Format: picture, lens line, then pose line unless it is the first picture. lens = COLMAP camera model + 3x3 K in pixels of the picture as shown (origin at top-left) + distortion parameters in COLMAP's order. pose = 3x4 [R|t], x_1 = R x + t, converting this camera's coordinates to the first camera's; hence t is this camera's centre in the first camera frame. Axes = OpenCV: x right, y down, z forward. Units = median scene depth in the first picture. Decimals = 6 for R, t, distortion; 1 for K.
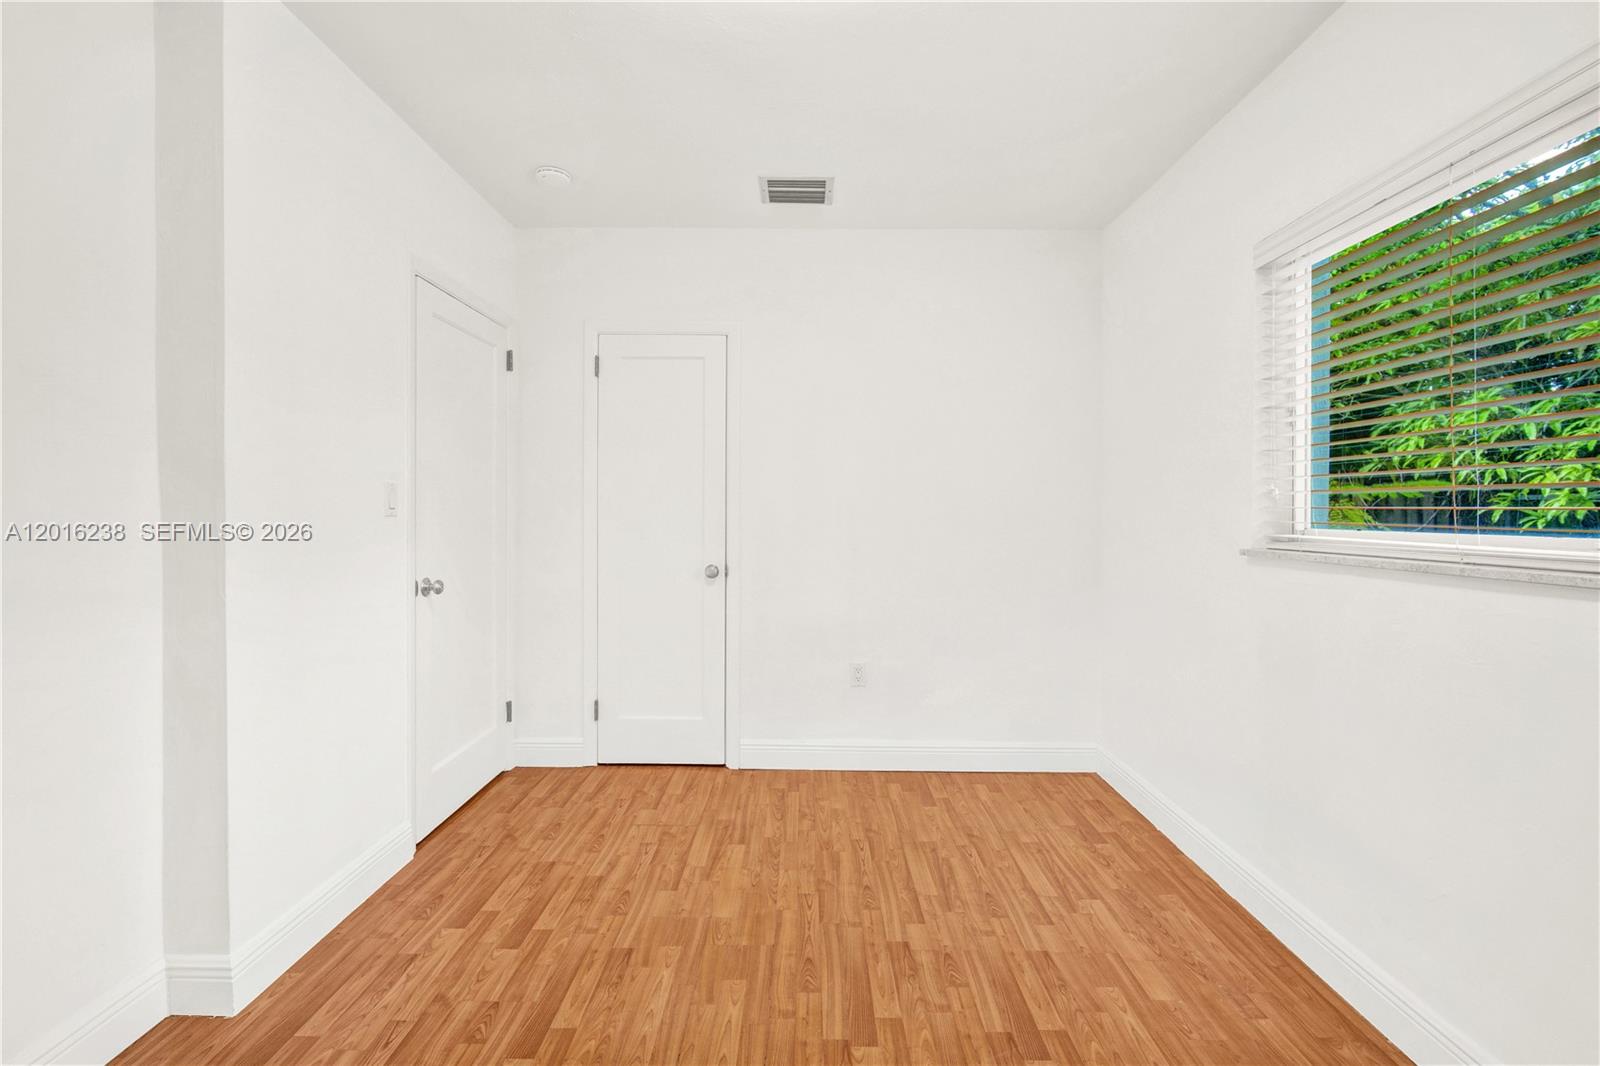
lens RADIAL K [[718.5, 0, 801.5], [0, 718.5, 522.0], [0, 0, 1]] dist [-0.011379, 0.000873]
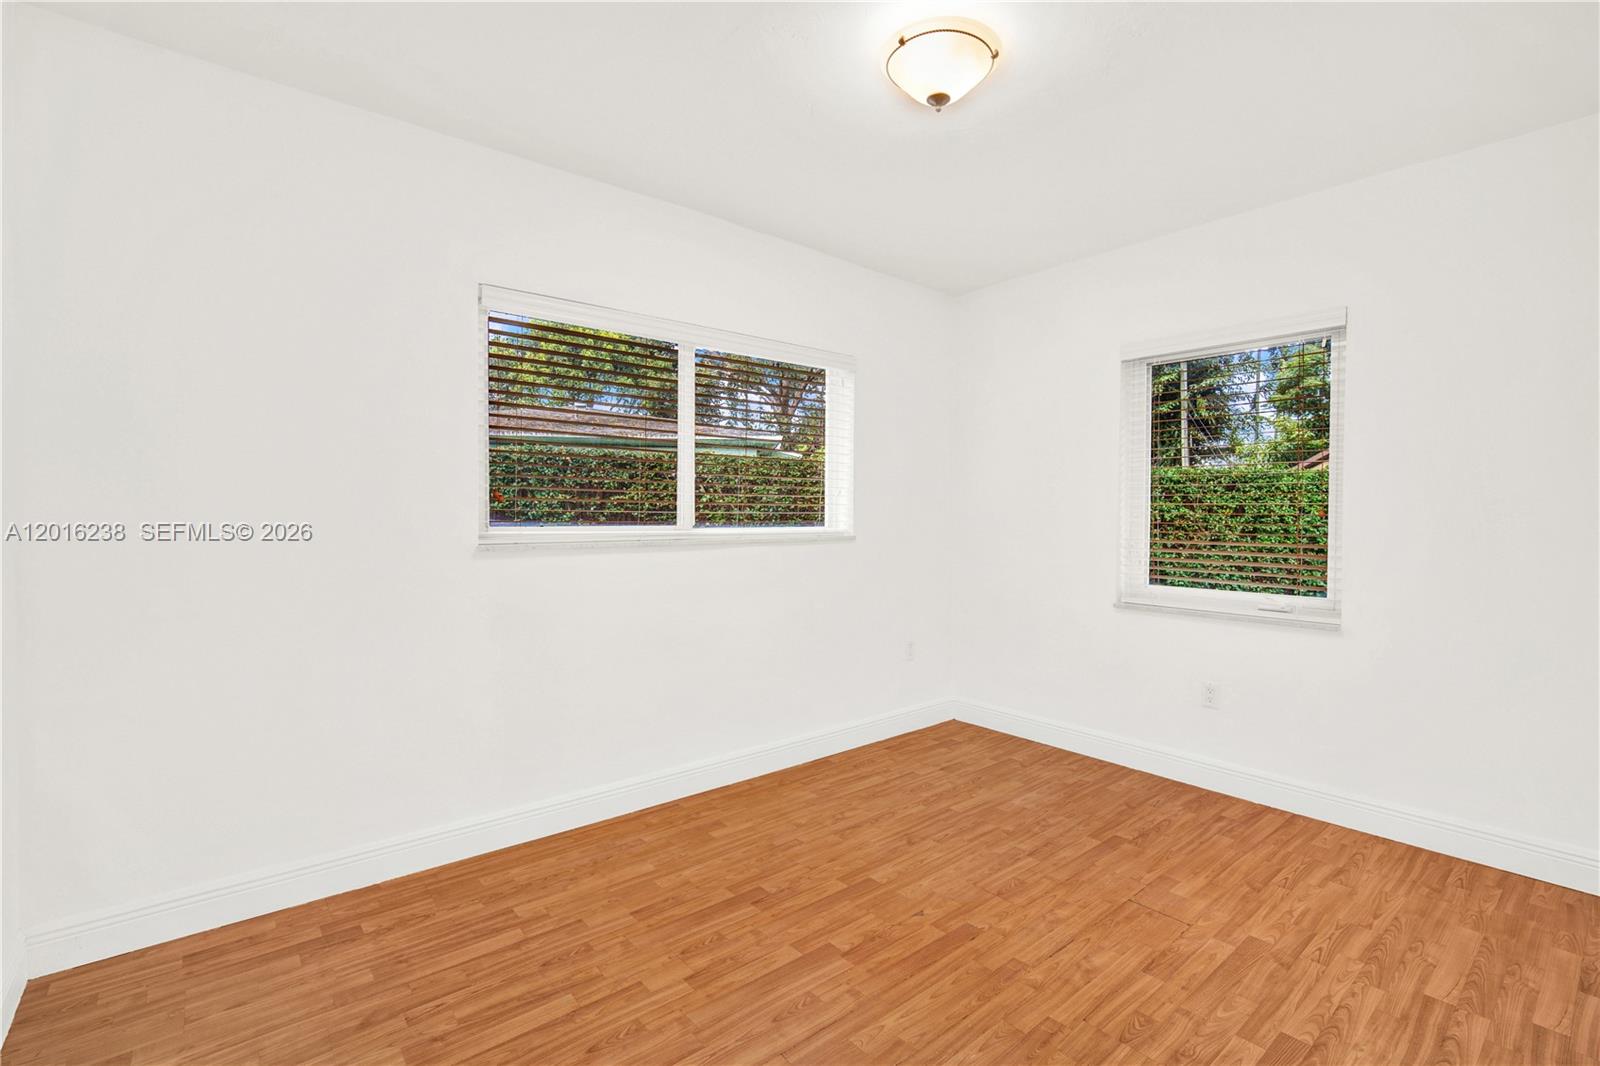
lens RADIAL K [[718.5, 0, 801.5], [0, 718.5, 522.0], [0, 0, 1]] dist [-0.011379, 0.000873]
pose [[-0.639329, -0.016229, 0.768762, -0.634699], [0.005057, 0.999667, 0.025309, -0.030651], [-0.768917, 0.020068, -0.639034, 1.415808]]
